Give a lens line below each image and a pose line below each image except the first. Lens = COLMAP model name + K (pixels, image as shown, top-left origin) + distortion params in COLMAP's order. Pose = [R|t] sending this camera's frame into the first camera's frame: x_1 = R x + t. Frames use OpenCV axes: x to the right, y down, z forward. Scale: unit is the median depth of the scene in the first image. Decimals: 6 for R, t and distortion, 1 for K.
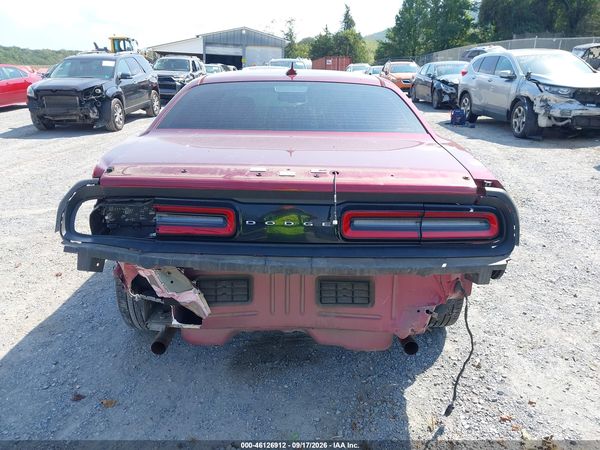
lens RADIAL K [[498.7, 0, 254.8], [0, 498.7, 225.3], [0, 0, 1]] dist [0.011310, -0.001927]
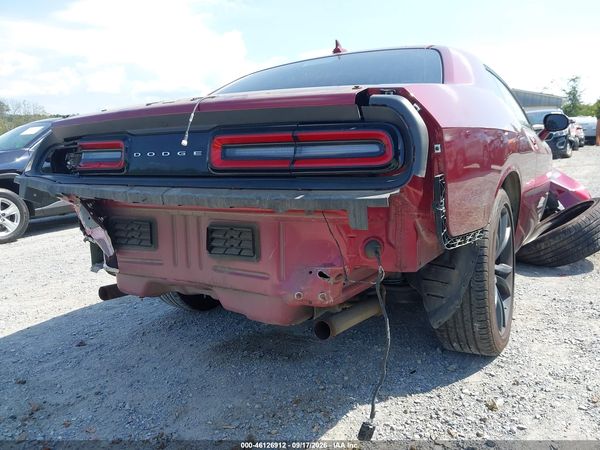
lens RADIAL K [[475.1, 0, 286.9], [0, 475.1, 235.9], [0, 0, 1]] dist [-0.008588, -0.005456]
pose [[0.865757, 0.052026, -0.497753, 0.637280], [-0.113193, 0.989165, -0.093490, 0.183147], [0.487496, 0.137281, 0.862265, 0.340161]]
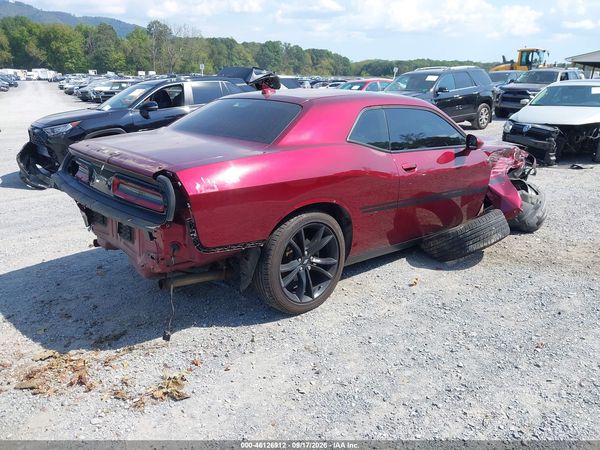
lens RADIAL K [[490.7, 0, 286.5], [0, 490.7, 223.6], [0, 0, 1]] dist [0.004479, -0.002206]
pose [[0.665053, 0.209671, -0.716759, 1.610561], [-0.221546, 0.971964, 0.078761, -0.128599], [0.713178, 0.106415, 0.692859, 0.267583]]
